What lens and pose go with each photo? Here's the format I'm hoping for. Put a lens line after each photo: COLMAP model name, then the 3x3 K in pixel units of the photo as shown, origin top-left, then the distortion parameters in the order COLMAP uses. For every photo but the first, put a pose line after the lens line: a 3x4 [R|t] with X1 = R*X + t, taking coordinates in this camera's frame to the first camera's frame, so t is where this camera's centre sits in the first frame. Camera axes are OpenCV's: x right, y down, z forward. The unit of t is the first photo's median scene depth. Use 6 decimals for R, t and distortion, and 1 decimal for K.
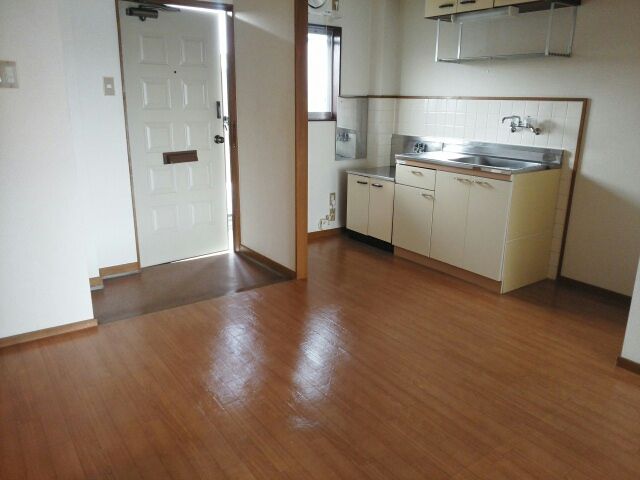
lens RADIAL K [[504.6, 0, 336.6], [0, 504.6, 240.2], [0, 0, 1]] dist [0.009043, -0.013099]
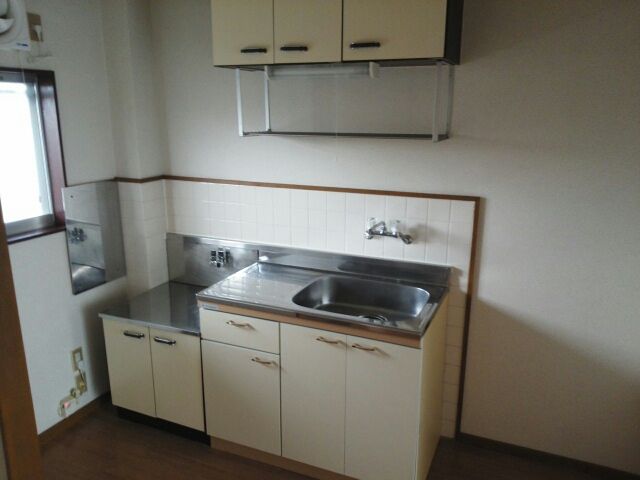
lens RADIAL K [[504.6, 0, 336.6], [0, 504.6, 240.2], [0, 0, 1]] dist [0.009043, -0.013099]
pose [[0.861215, -0.135655, 0.489803, -0.020065], [0.146001, 0.989134, 0.017237, -0.205069], [-0.486819, 0.056667, 0.871663, 0.382193]]
